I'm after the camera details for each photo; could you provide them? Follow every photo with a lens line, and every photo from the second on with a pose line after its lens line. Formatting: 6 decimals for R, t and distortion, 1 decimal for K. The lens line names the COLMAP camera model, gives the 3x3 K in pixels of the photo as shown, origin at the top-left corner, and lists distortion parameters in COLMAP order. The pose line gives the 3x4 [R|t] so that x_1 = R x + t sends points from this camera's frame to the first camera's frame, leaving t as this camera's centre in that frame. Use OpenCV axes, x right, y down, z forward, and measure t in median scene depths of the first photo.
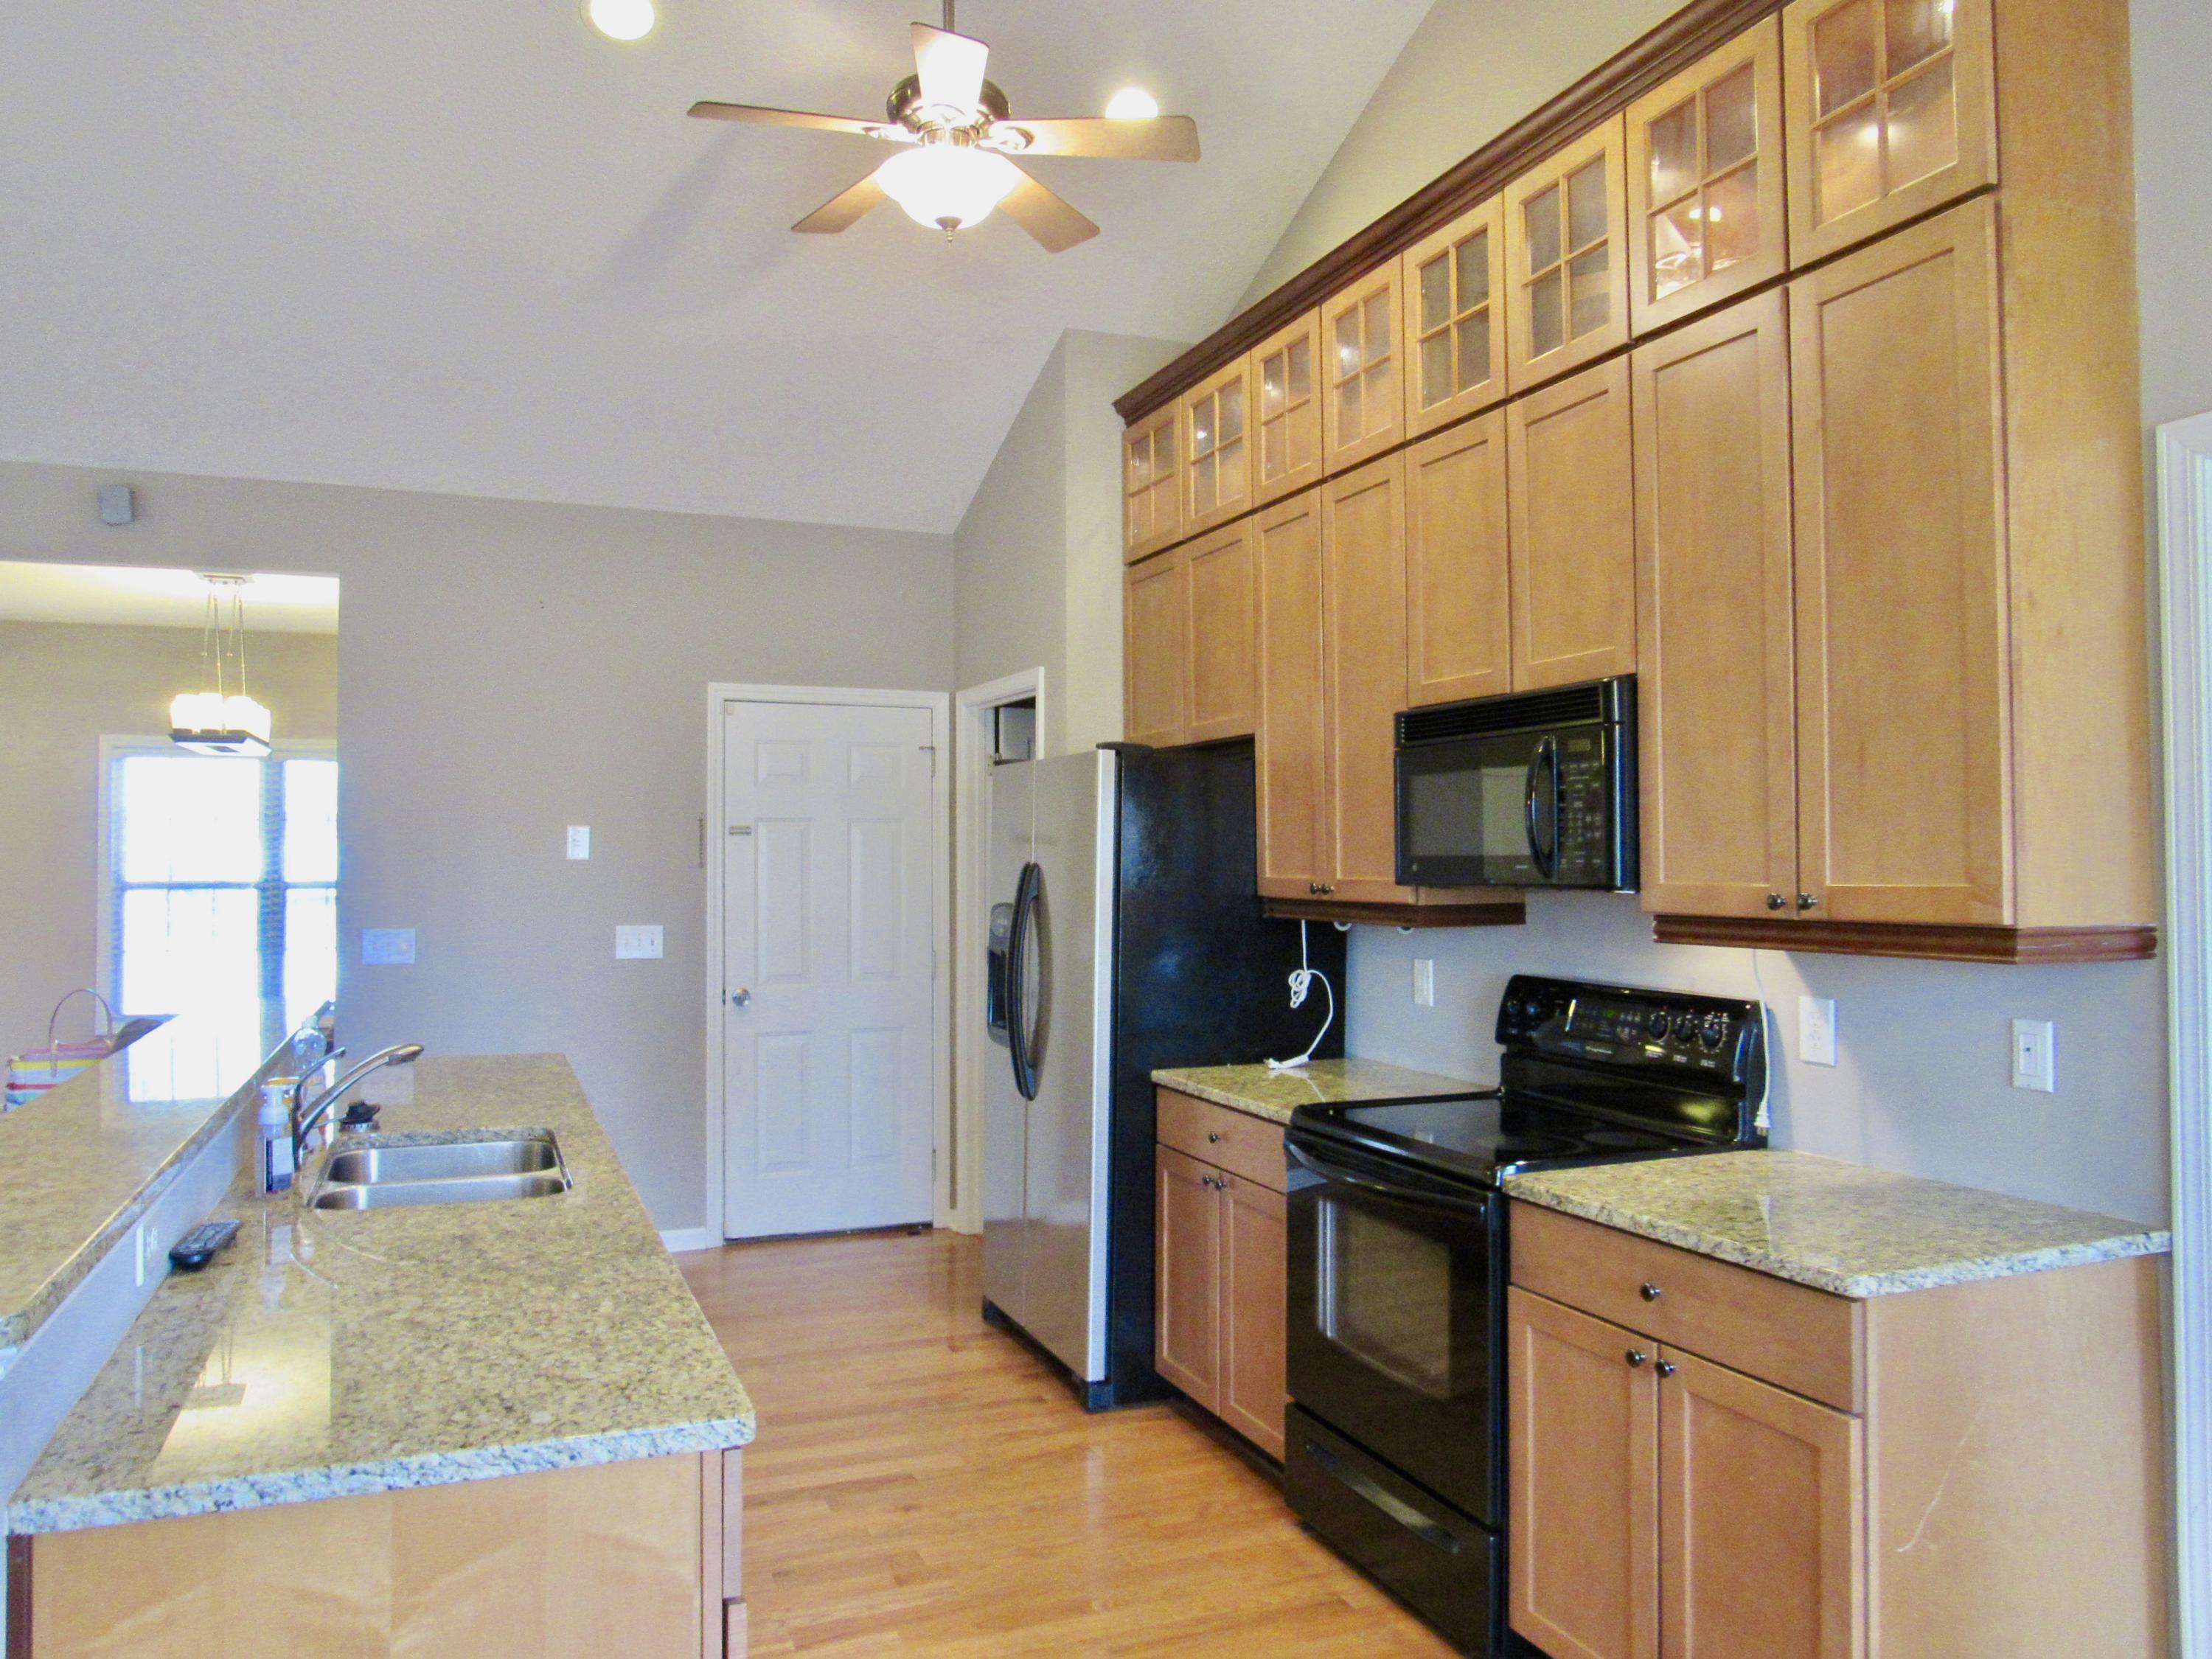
lens RADIAL K [[1557.8, 0, 1106.0], [0, 1557.8, 829.5], [0, 0, 1]] dist [-0.049275, 0.001278]
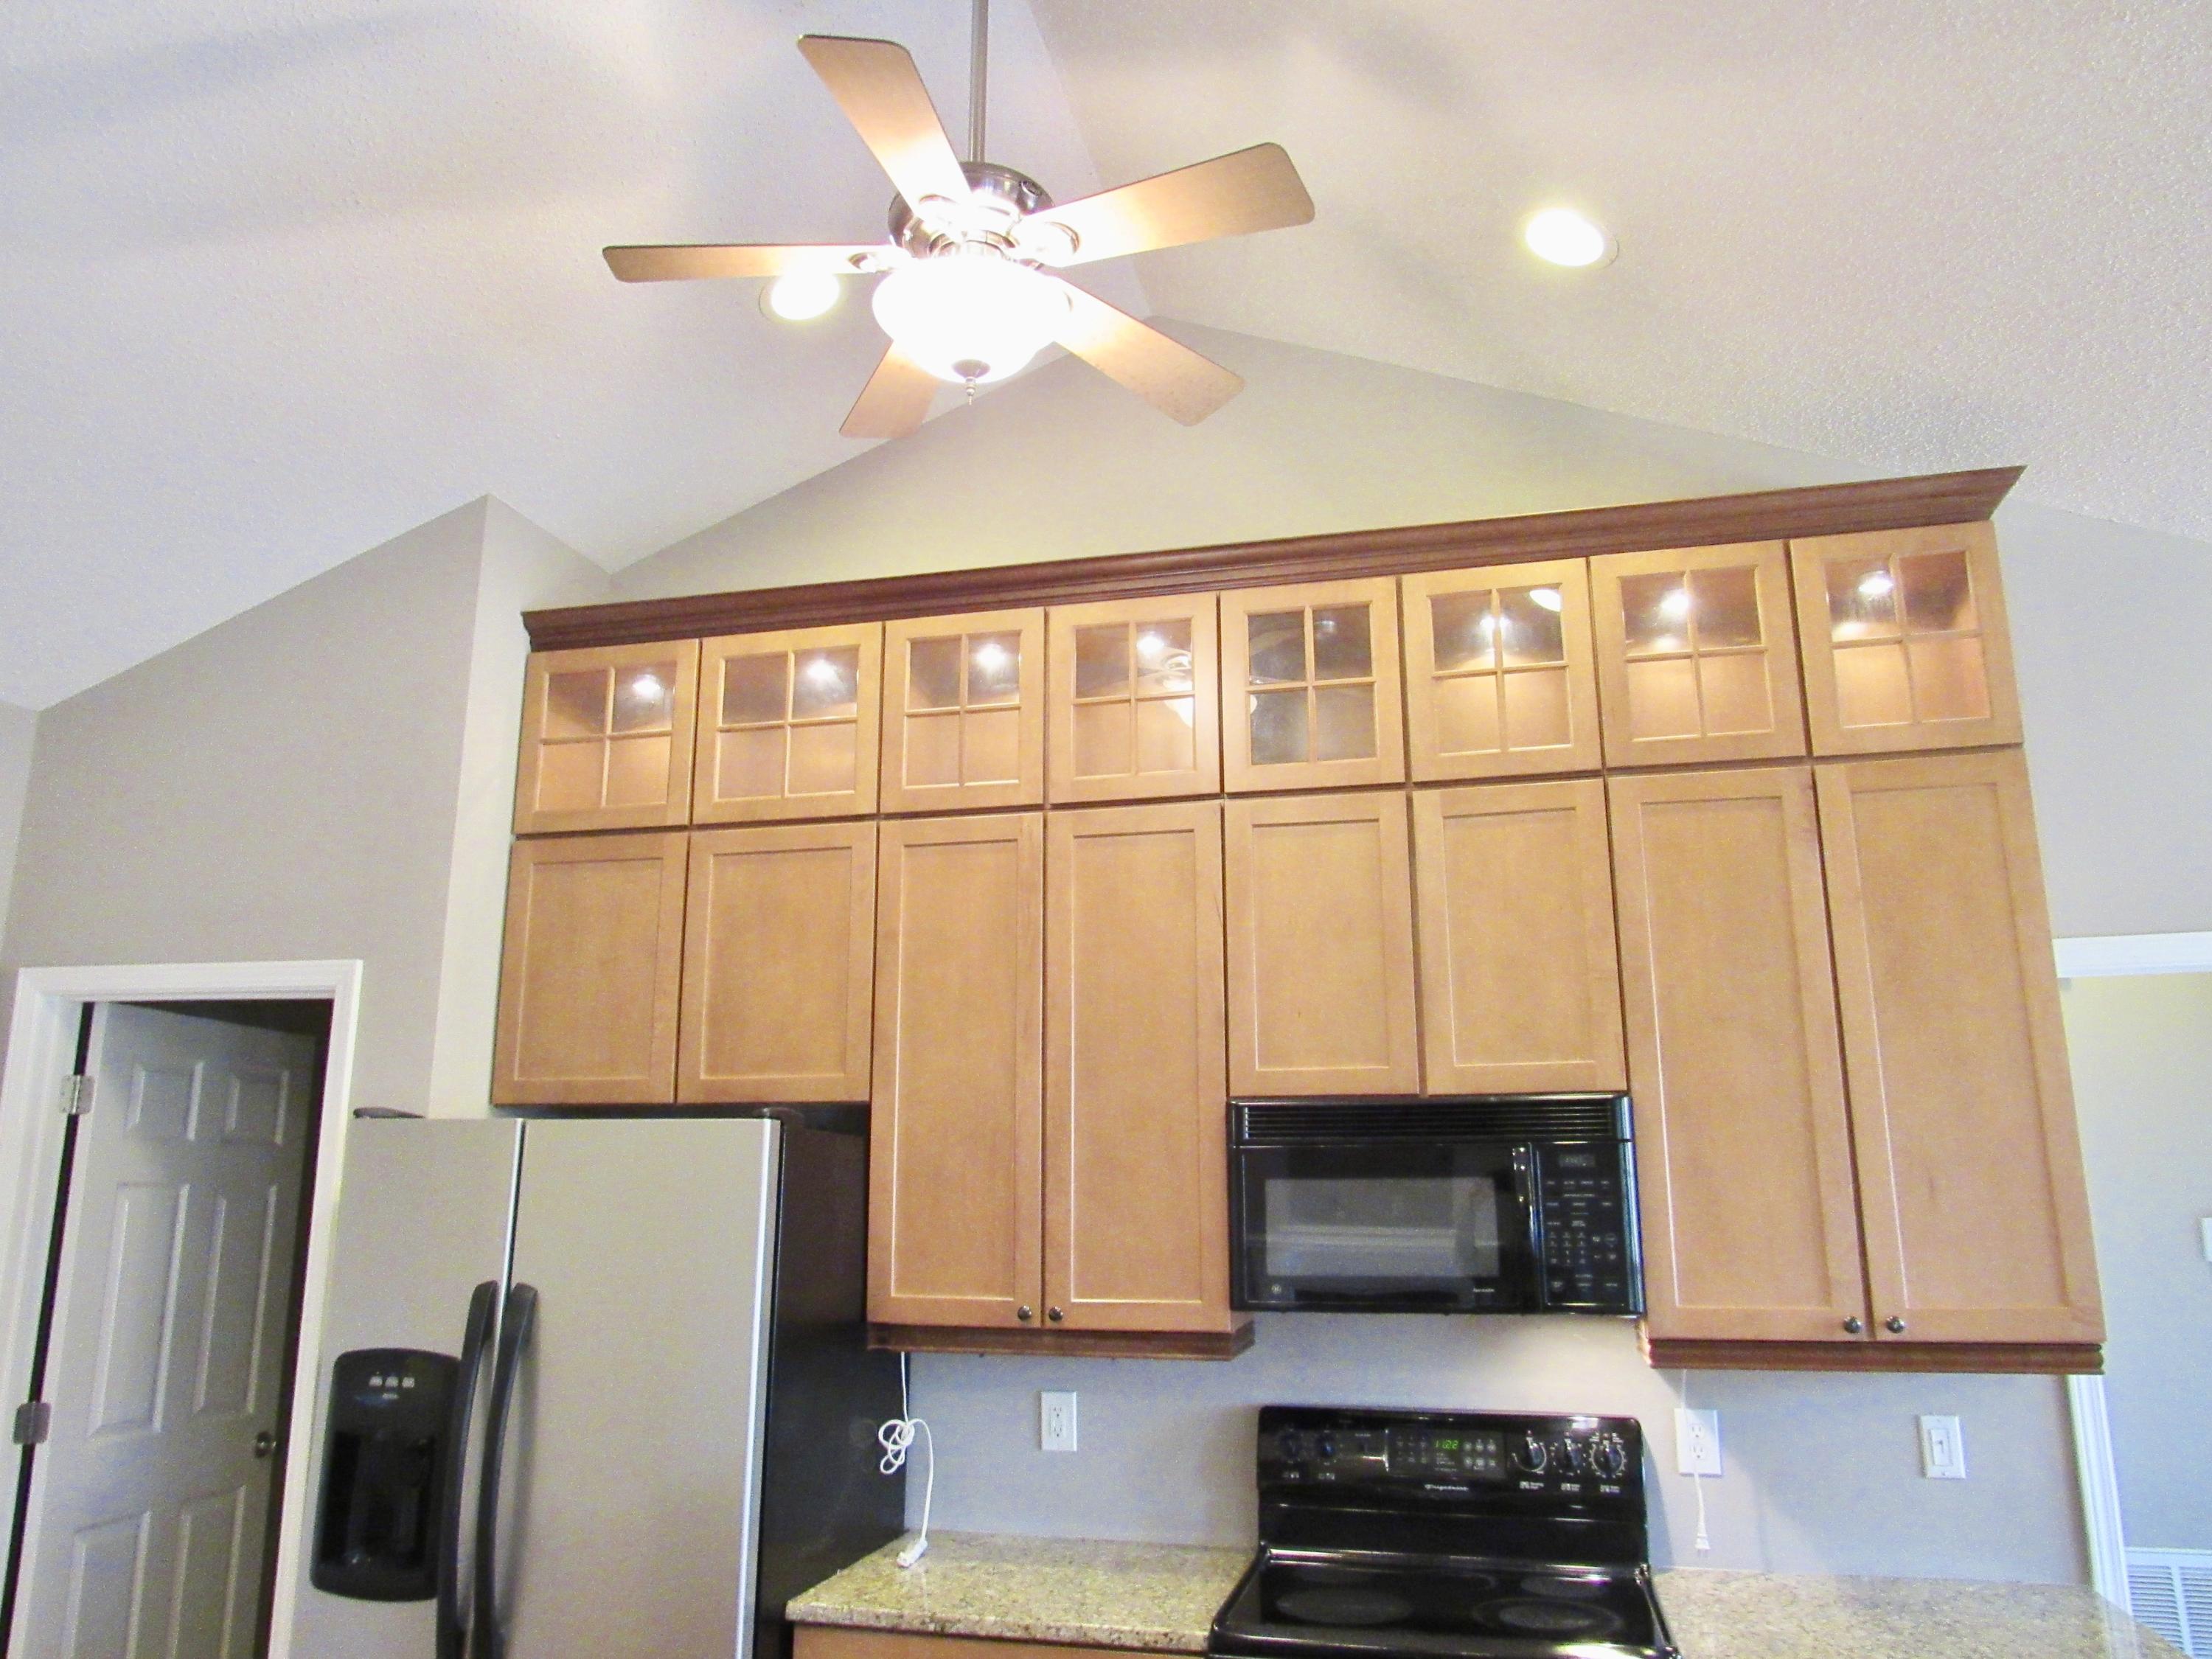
lens RADIAL K [[1584.0, 0, 1106.0], [0, 1584.0, 829.5], [0, 0, 1]] dist [-0.029070, 0.002352]
pose [[0.600027, 0.180761, 0.779290, -0.607136], [-0.016050, 0.976661, -0.214184, -0.036420], [-0.799819, 0.116008, 0.588924, 0.566136]]
